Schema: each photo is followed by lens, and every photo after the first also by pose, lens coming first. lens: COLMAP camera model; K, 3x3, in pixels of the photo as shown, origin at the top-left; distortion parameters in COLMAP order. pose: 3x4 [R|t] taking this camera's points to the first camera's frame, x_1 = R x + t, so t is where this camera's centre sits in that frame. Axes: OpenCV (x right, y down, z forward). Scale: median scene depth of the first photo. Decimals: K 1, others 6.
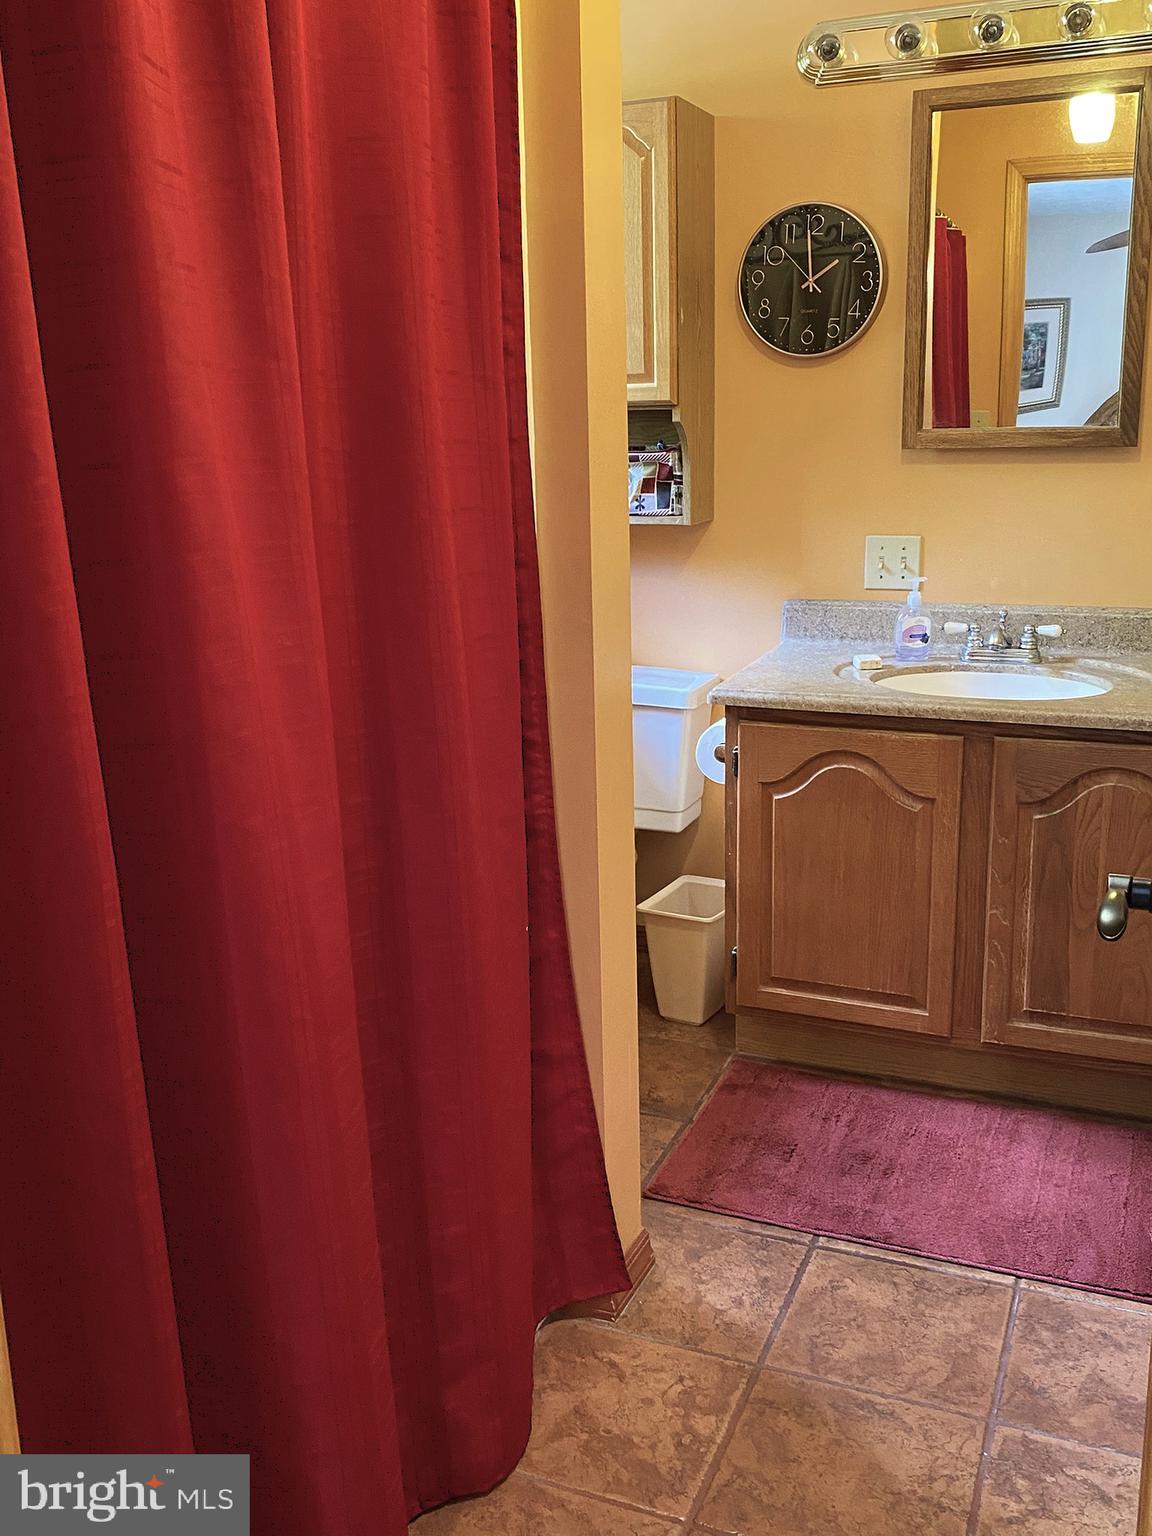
lens RADIAL K [[1428.0, 0, 569.4], [0, 1428.0, 763.4], [0, 0, 1]] dist [0.006596, 0.001775]
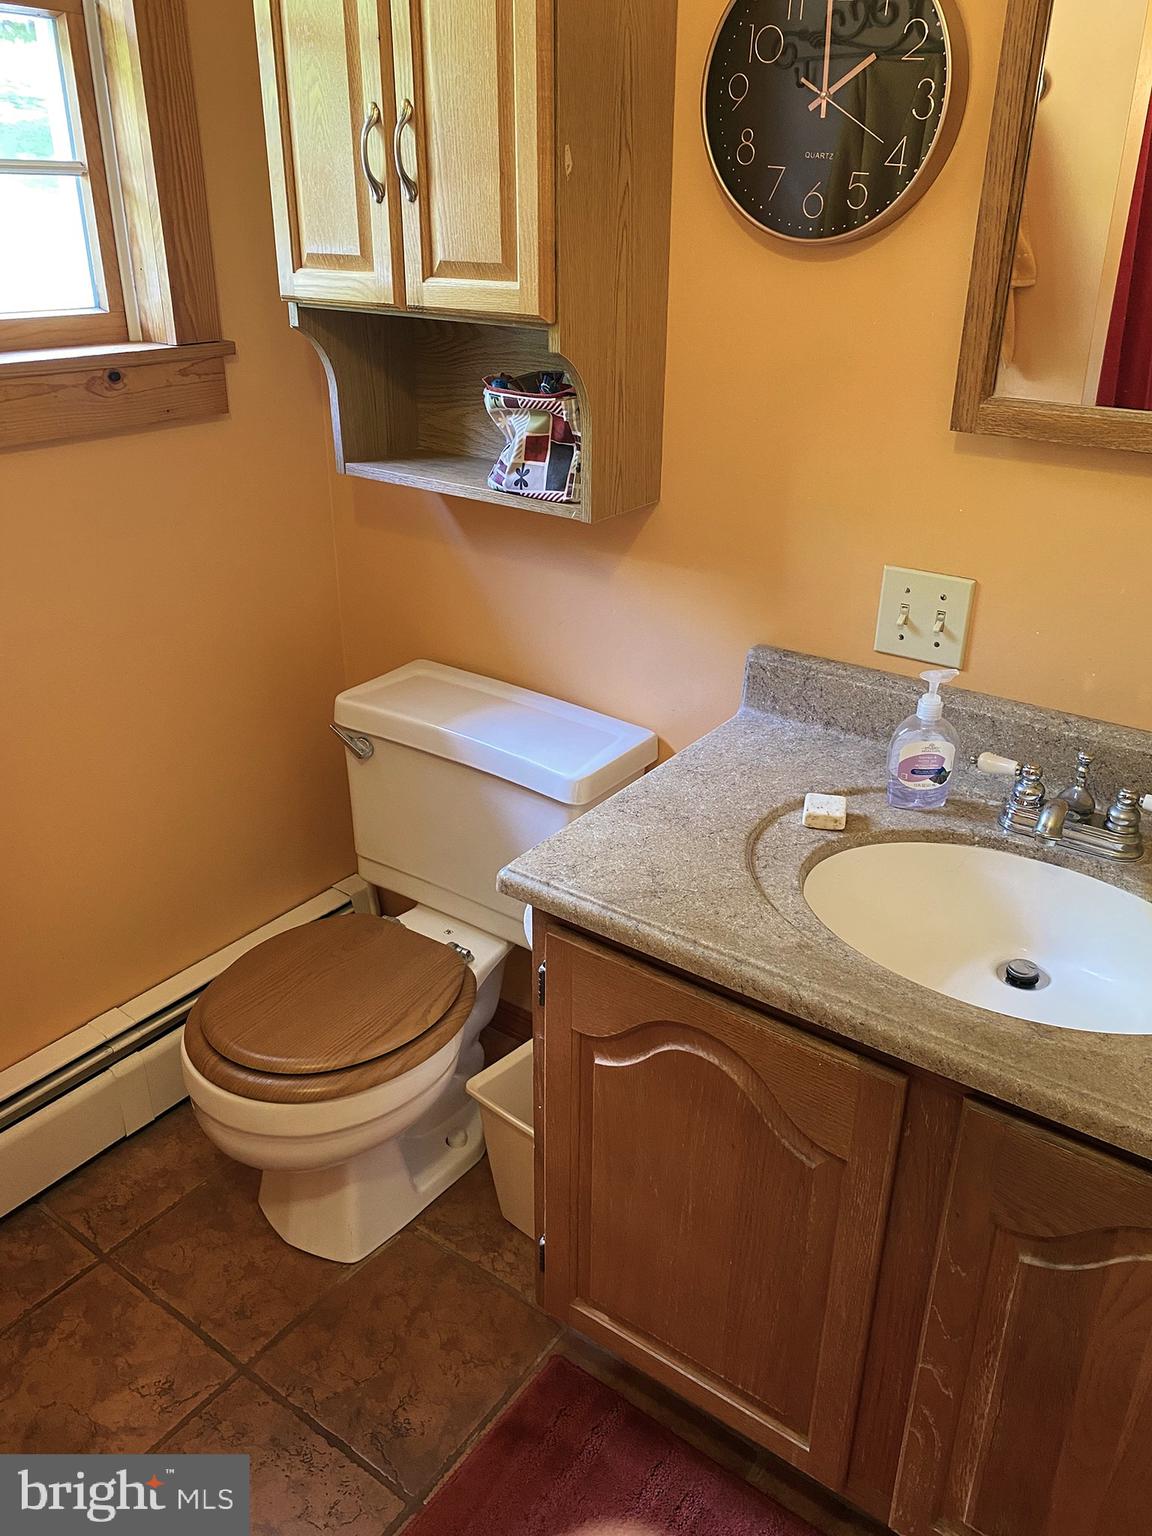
lens RADIAL K [[1211.5, 0, 576.0], [0, 1211.5, 768.0], [0, 0, 1]] dist [-0.007535, -0.004163]
pose [[0.974542, 0.124657, -0.186356, 0.193242], [-0.086834, 0.976170, 0.198879, -0.171364], [0.206707, -0.177634, 0.962143, 0.493887]]
